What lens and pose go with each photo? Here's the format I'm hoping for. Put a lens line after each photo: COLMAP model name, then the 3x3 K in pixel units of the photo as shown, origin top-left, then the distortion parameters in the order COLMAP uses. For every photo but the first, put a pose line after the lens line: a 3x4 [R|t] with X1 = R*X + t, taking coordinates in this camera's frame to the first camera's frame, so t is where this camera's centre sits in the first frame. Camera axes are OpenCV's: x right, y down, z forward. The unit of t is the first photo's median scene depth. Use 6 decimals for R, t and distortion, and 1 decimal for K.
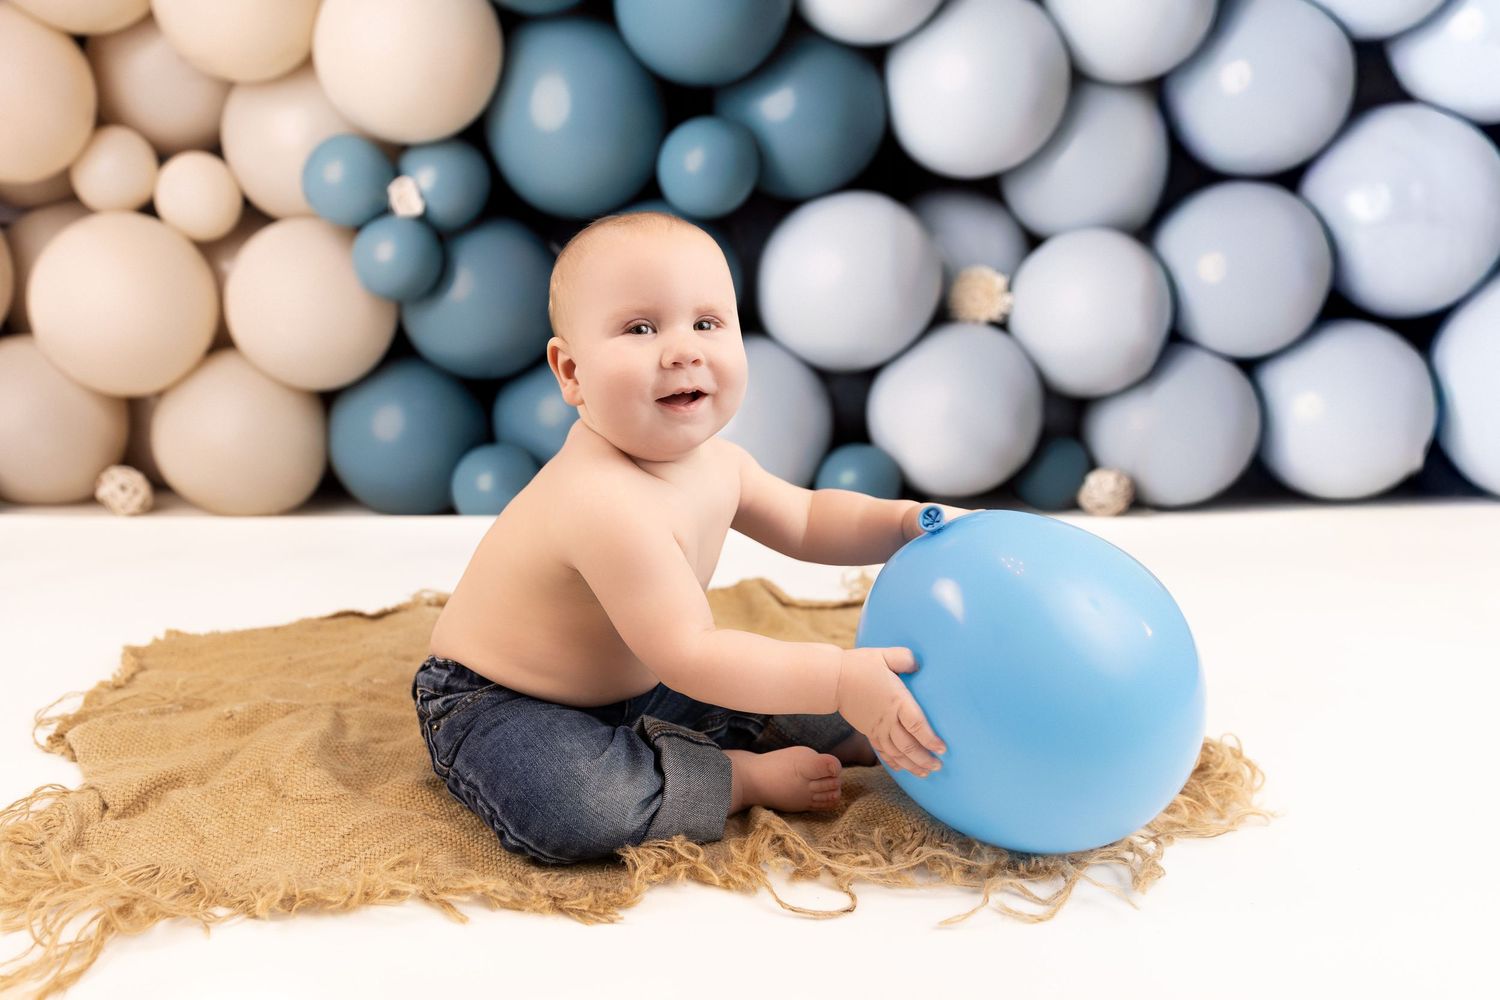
lens RADIAL K [[1015.5, 0, 740.6], [0, 1015.5, 464.0], [0, 0, 1]] dist [0.001343, -0.003572]
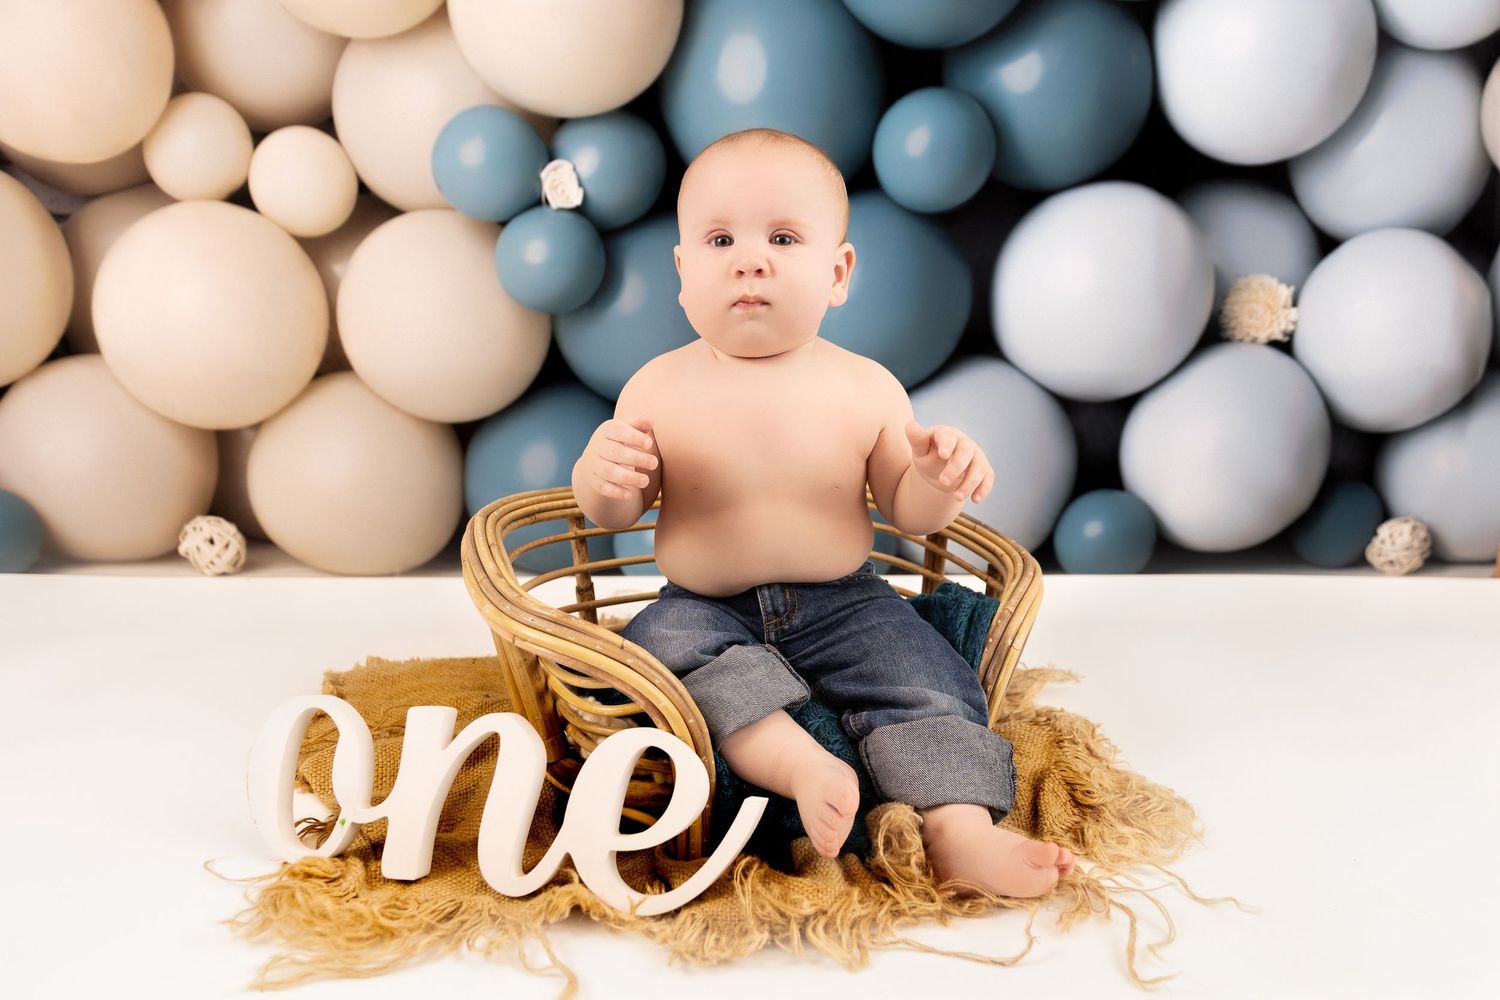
lens RADIAL K [[1015.5, 0, 740.6], [0, 1015.5, 464.0], [0, 0, 1]] dist [0.001343, -0.003572]
pose [[0.980353, 0.014225, -0.196739, -0.026607], [-0.019972, 0.999429, -0.027259, -0.020427], [0.196239, 0.030653, 0.980077, 0.233815]]
